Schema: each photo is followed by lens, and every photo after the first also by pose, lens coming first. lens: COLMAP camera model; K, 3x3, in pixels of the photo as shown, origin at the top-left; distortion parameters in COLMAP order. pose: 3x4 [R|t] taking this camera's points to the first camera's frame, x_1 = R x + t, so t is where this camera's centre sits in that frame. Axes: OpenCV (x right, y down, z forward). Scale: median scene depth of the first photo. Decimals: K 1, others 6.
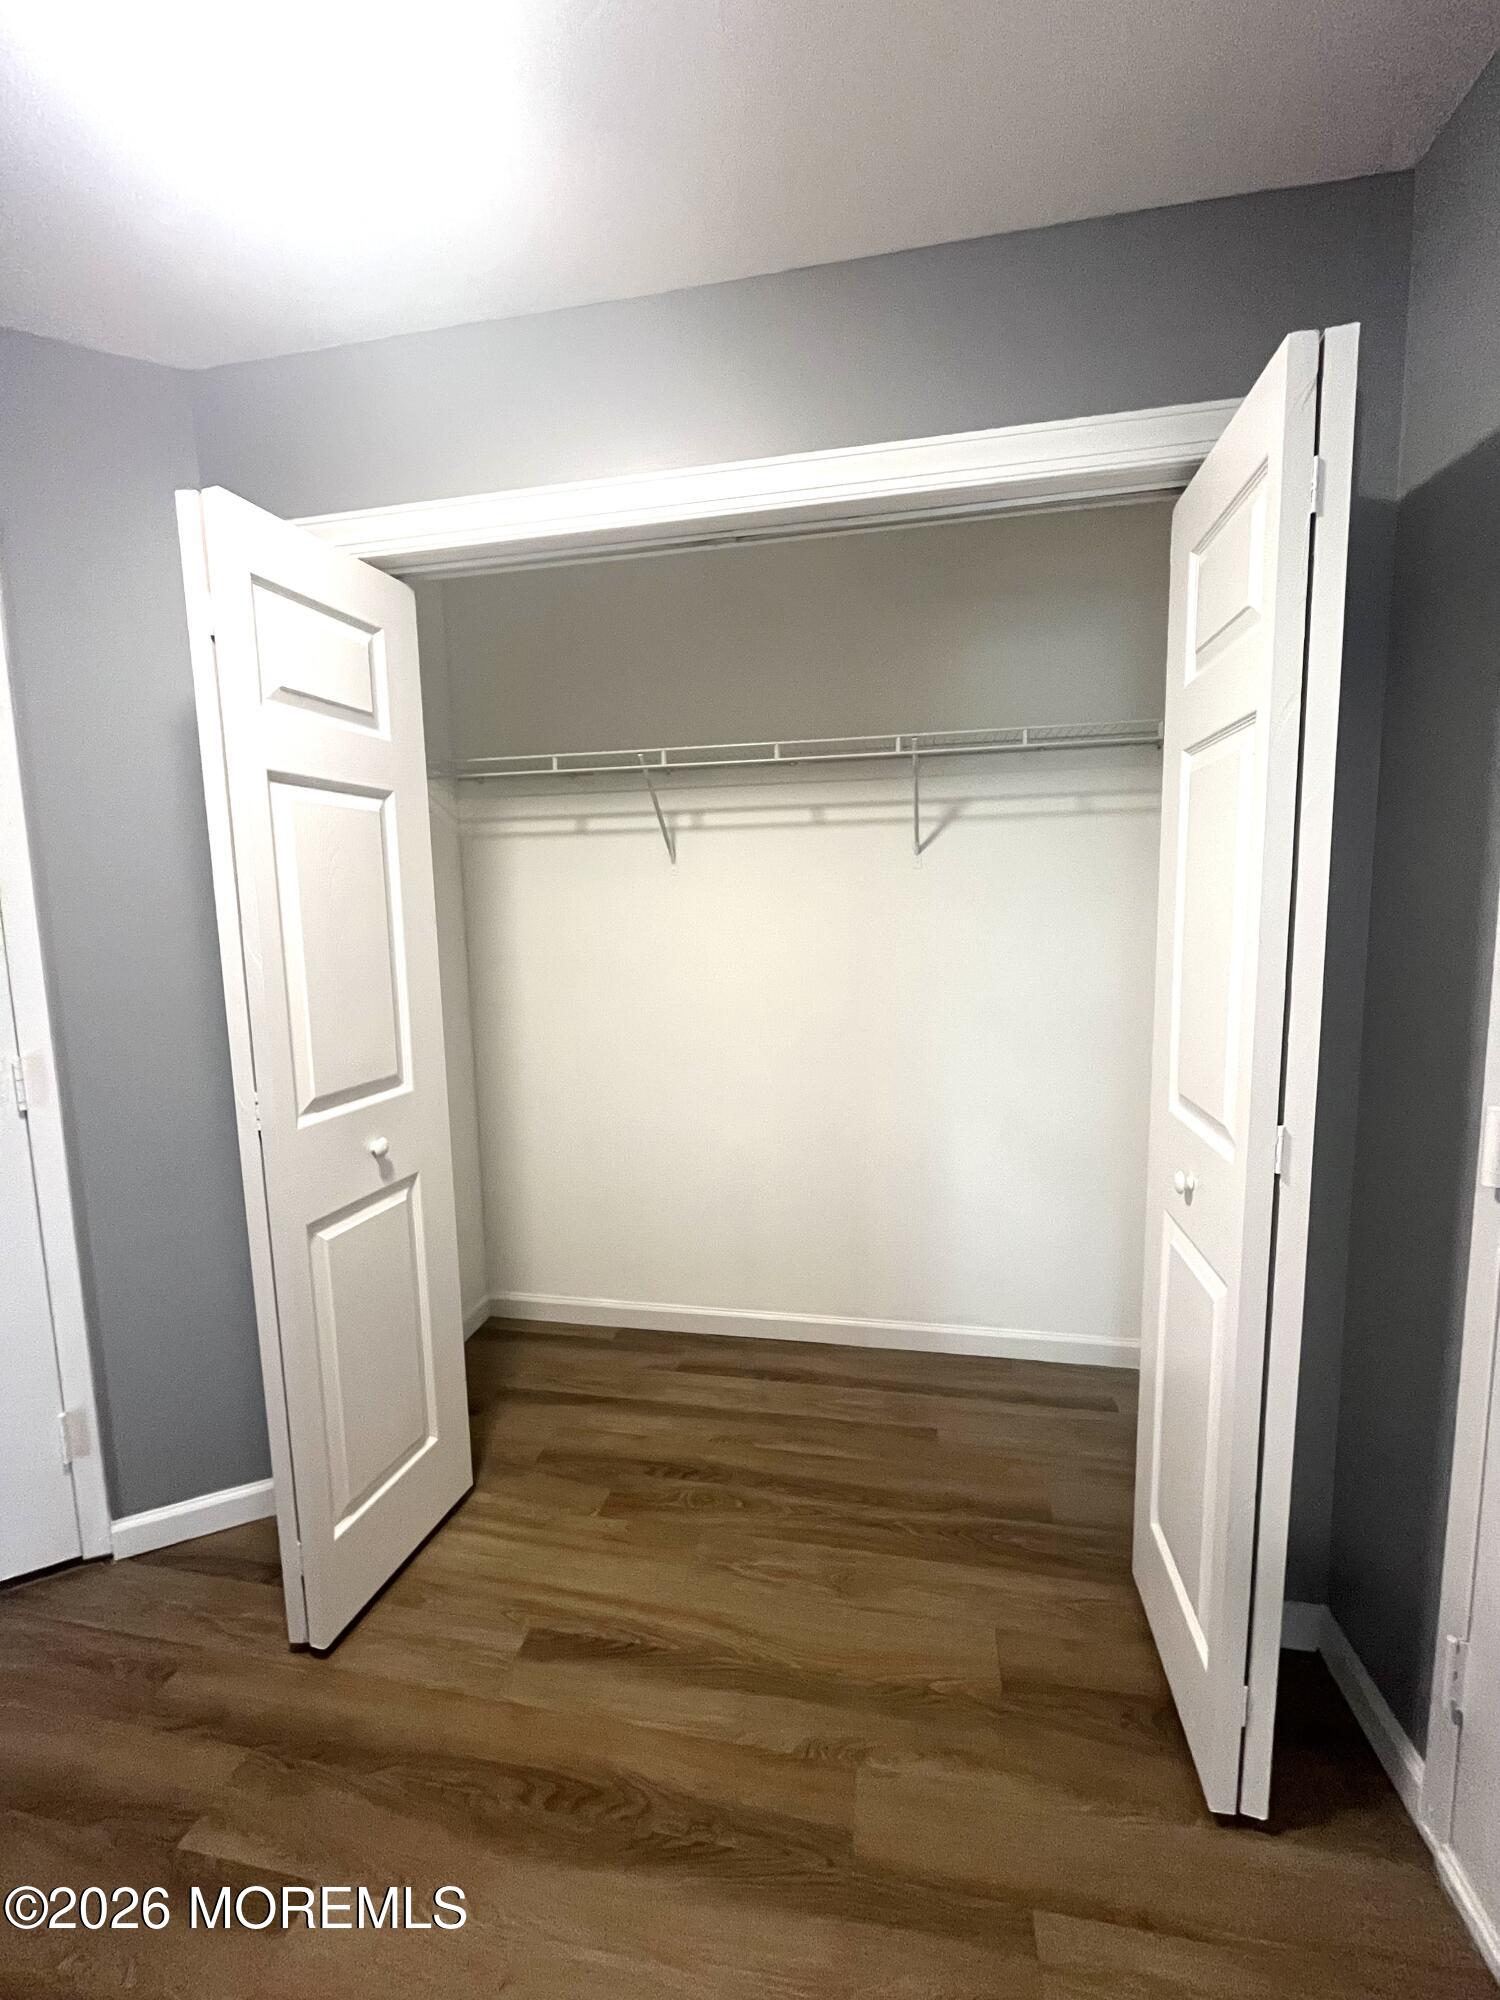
lens RADIAL K [[816.8, 0, 748.2], [0, 816.8, 1003.0], [0, 0, 1]] dist [0.000659, 0.000167]
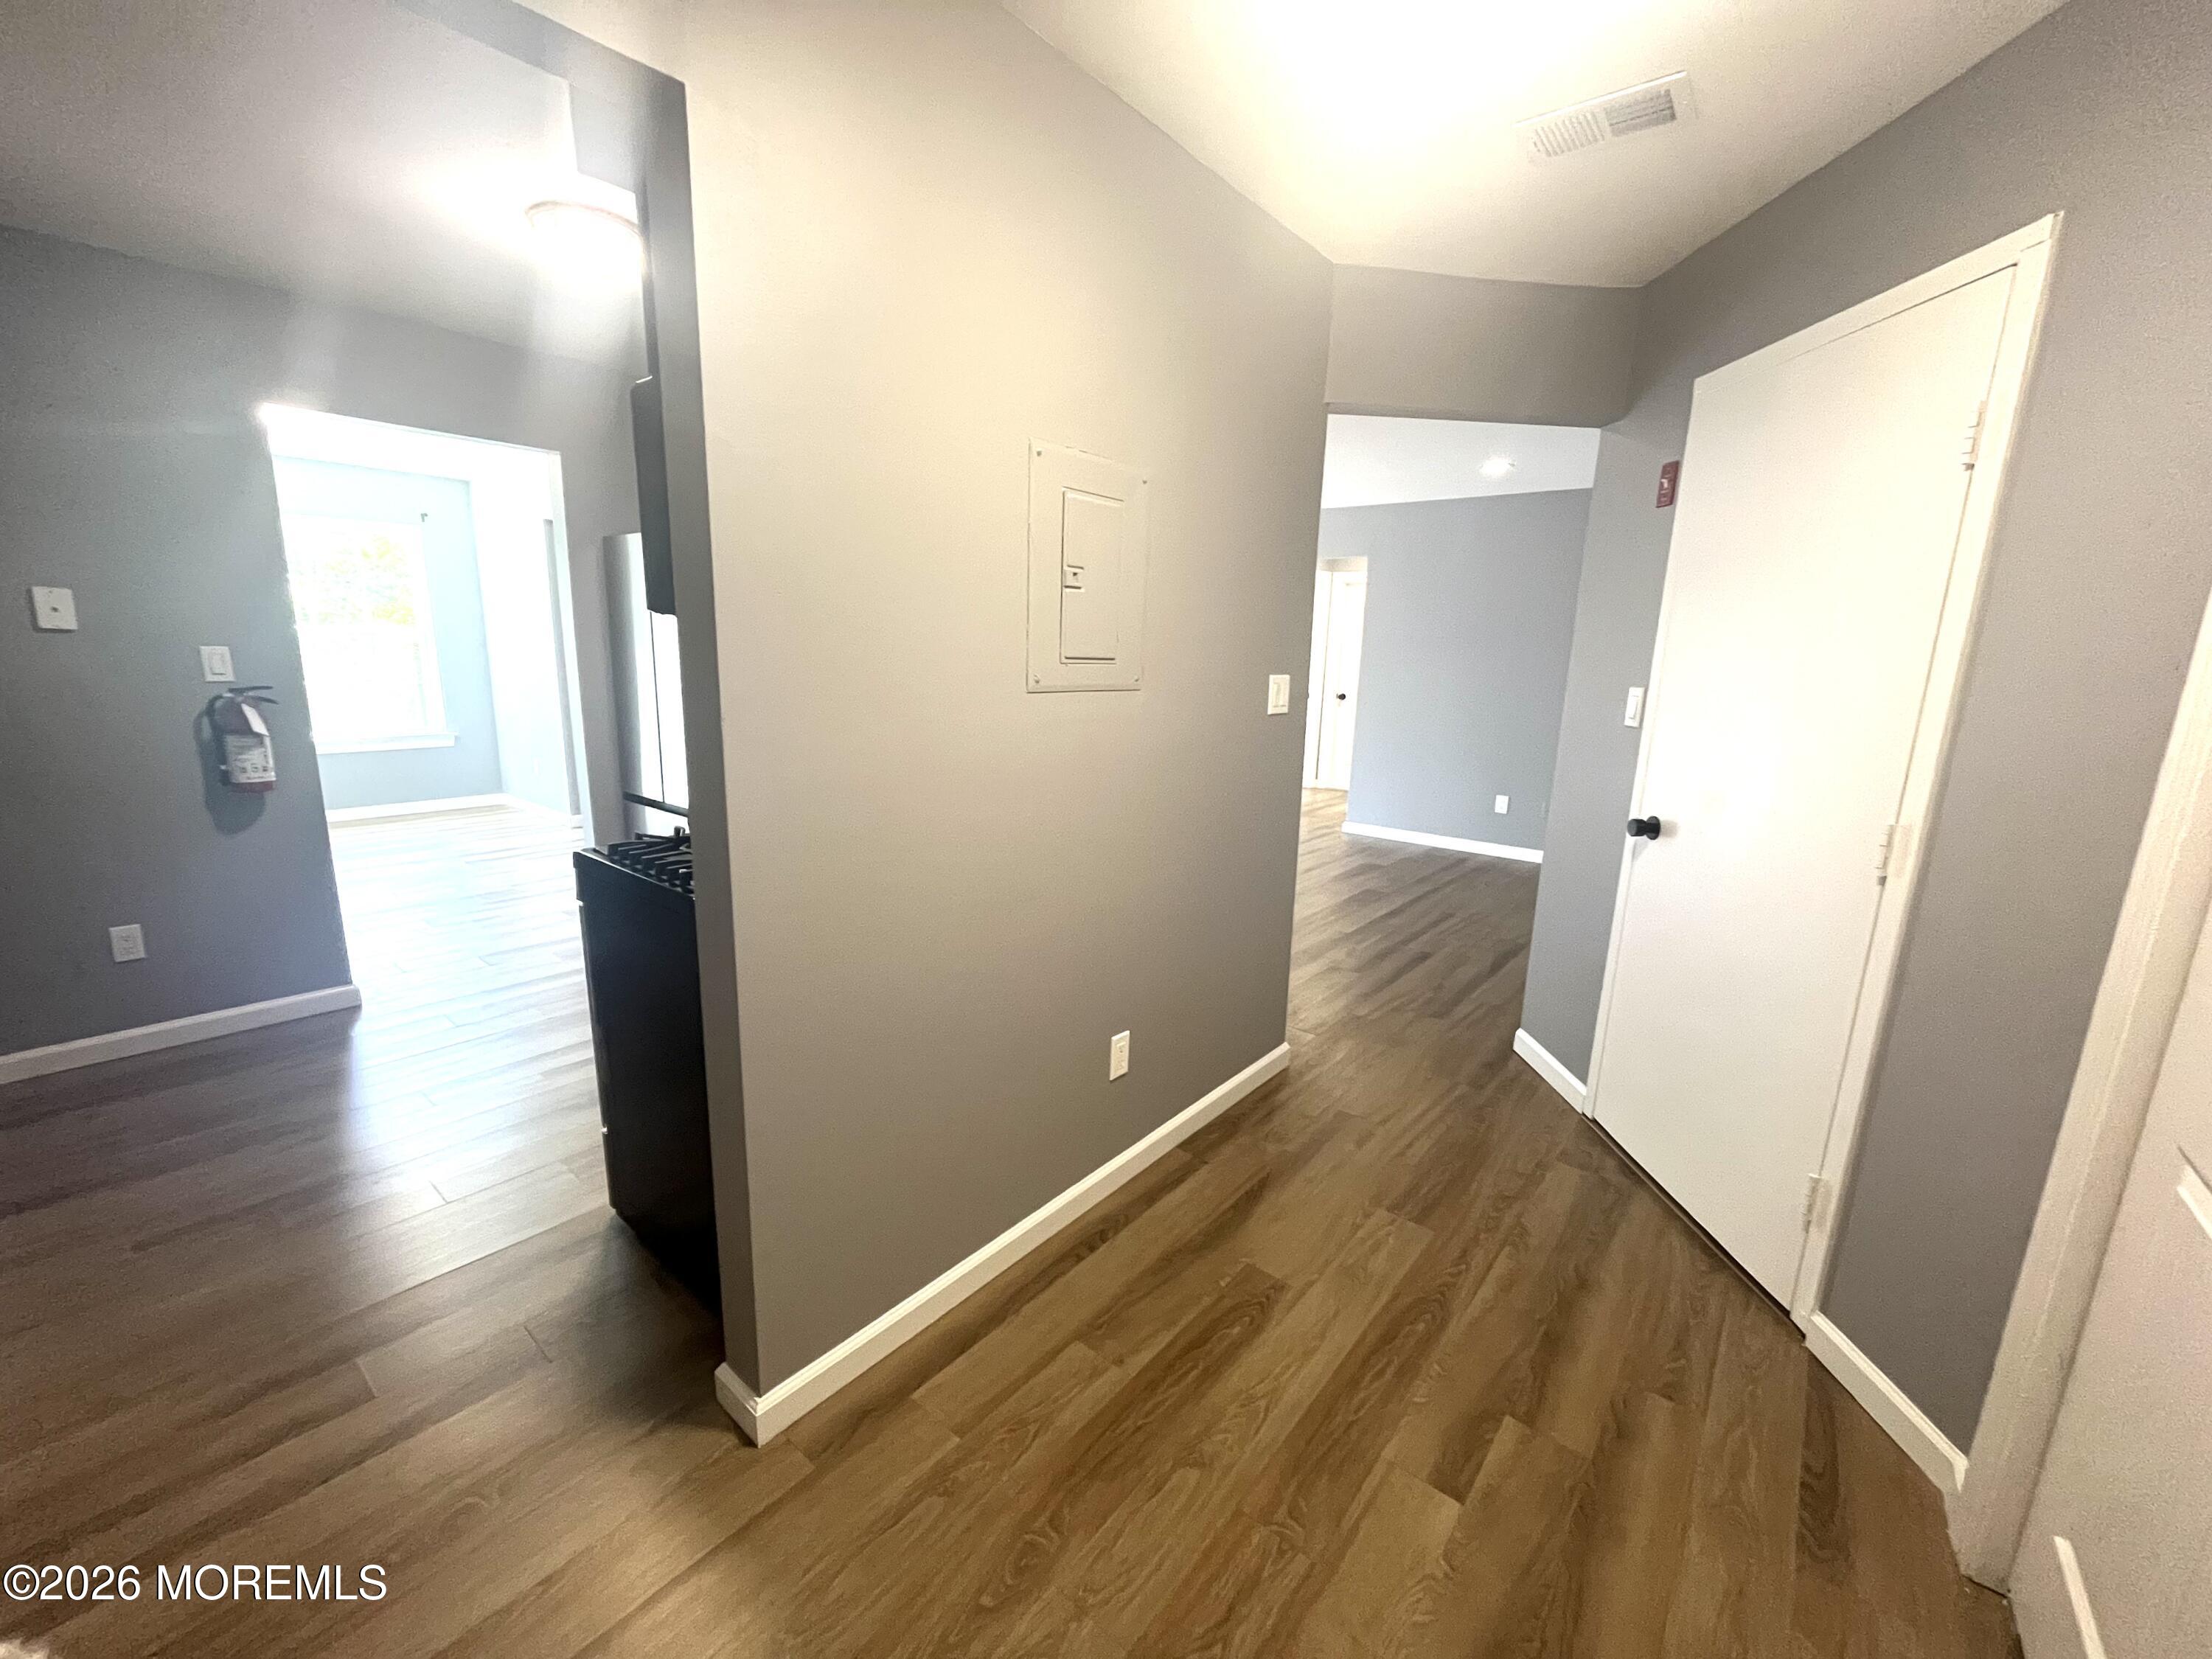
lens RADIAL K [[903.4, 0, 1093.9], [0, 903.4, 828.7], [0, 0, 1]] dist [0.000659, 0.000167]
pose [[-0.473270, 0.193808, -0.859334, 0.489726], [-0.130848, 0.949211, 0.286141, -0.111735], [0.871146, 0.247864, -0.423874, 0.637900]]
